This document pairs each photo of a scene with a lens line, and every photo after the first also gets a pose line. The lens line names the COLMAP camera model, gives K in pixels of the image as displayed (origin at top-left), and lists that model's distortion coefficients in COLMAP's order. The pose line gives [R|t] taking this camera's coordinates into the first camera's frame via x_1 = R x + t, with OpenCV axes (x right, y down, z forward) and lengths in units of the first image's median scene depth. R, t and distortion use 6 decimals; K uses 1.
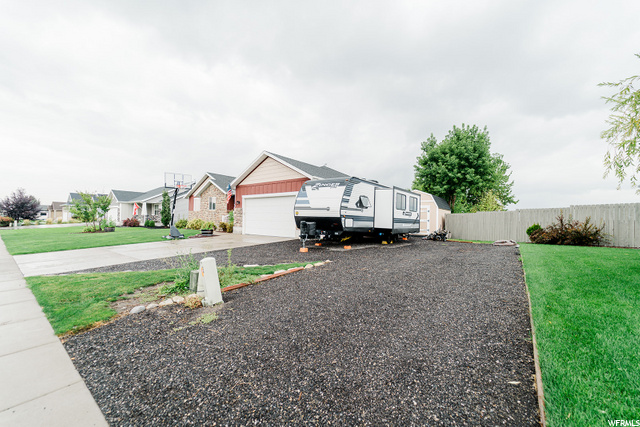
lens RADIAL K [[255.9, 0, 320.0], [0, 255.9, 214.7], [0, 0, 1]] dist [-0.000152, -0.000091]
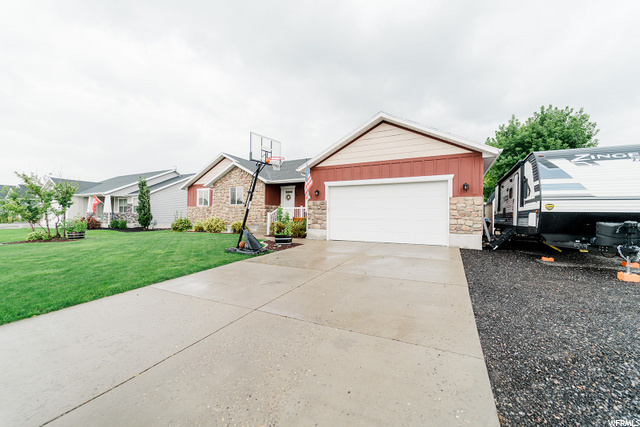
lens RADIAL K [[255.9, 0, 320.0], [0, 255.9, 214.7], [0, 0, 1]] dist [-0.000152, -0.000091]
pose [[0.983200, -0.005284, 0.182453, -0.351642], [0.003331, 0.999934, 0.011007, 0.002040], [-0.182500, -0.010214, 0.983153, 0.278342]]
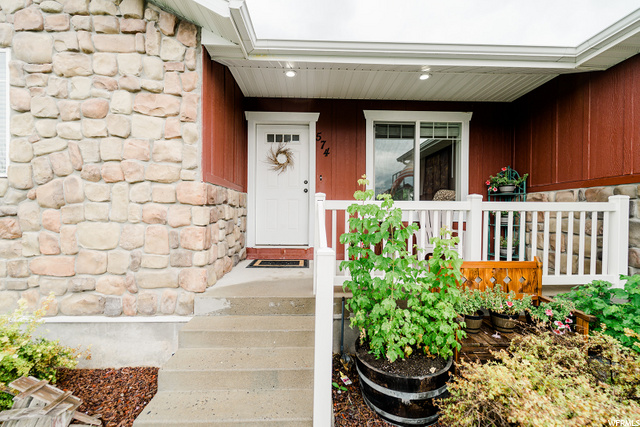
lens RADIAL K [[255.9, 0, 320.0], [0, 255.9, 214.7], [0, 0, 1]] dist [-0.000152, -0.000091]
pose [[0.766251, -0.018720, 0.642268, -0.407028], [-0.007216, 0.999262, 0.037734, -0.008403], [-0.642500, -0.033548, 0.765551, 0.902472]]
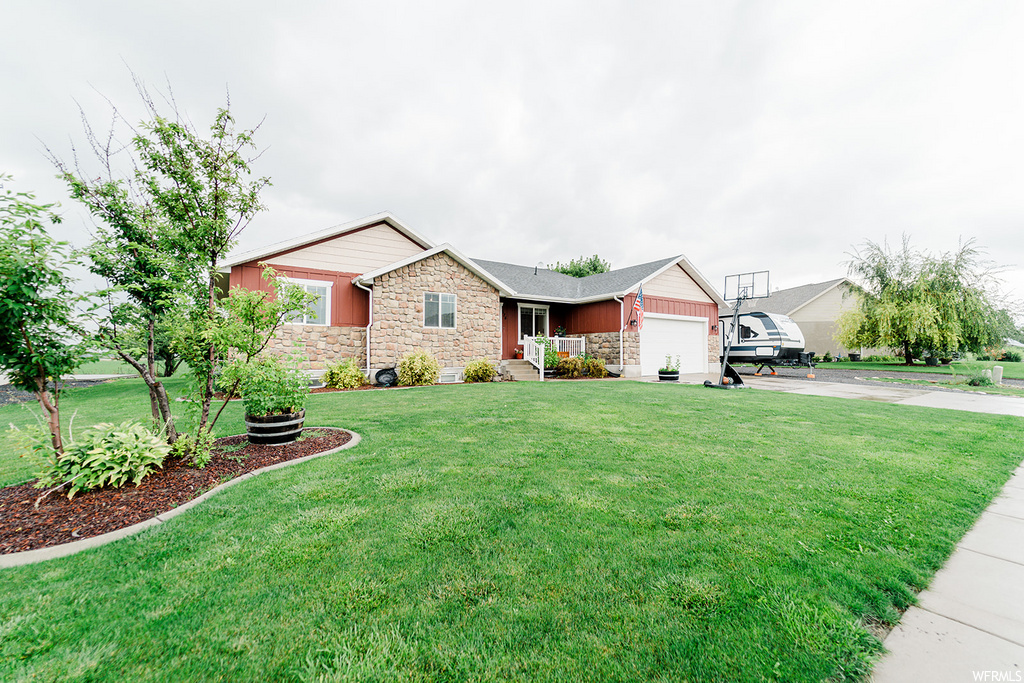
lens RADIAL K [[400.8, 0, 512.7], [0, 400.8, 346.5], [0, 0, 1]] dist [-0.000906, -0.000125]
pose [[0.303636, 0.003242, 0.952783, -1.021143], [-0.009163, 0.999958, -0.000483, 0.007505], [-0.952744, -0.008584, 0.303653, 0.796958]]
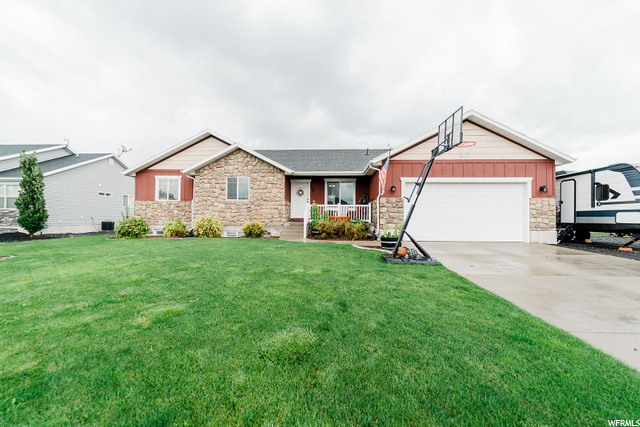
lens RADIAL K [[255.9, 0, 320.0], [0, 255.9, 214.7], [0, 0, 1]] dist [-0.000152, -0.000091]
pose [[0.816493, -0.005372, 0.577330, -0.648504], [-0.004190, 0.999875, 0.015230, 0.003718], [-0.577340, -0.014854, 0.816369, 0.495395]]
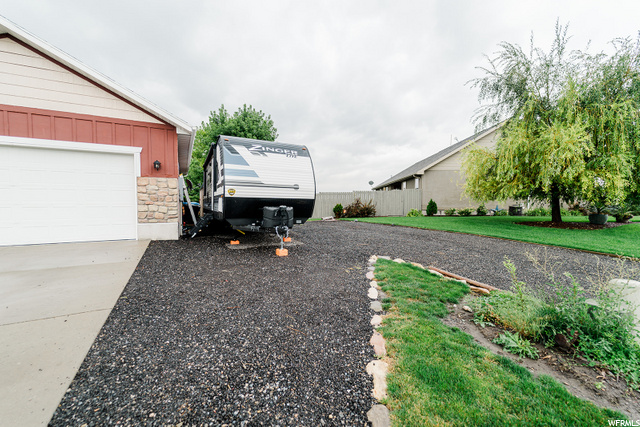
lens RADIAL K [[255.9, 0, 320.0], [0, 255.9, 214.7], [0, 0, 1]] dist [-0.000152, -0.000091]
pose [[0.411320, -0.056047, 0.909766, -0.267854], [-0.013764, 0.997612, 0.067682, 0.001779], [-0.911387, -0.040361, 0.409567, 0.304684]]
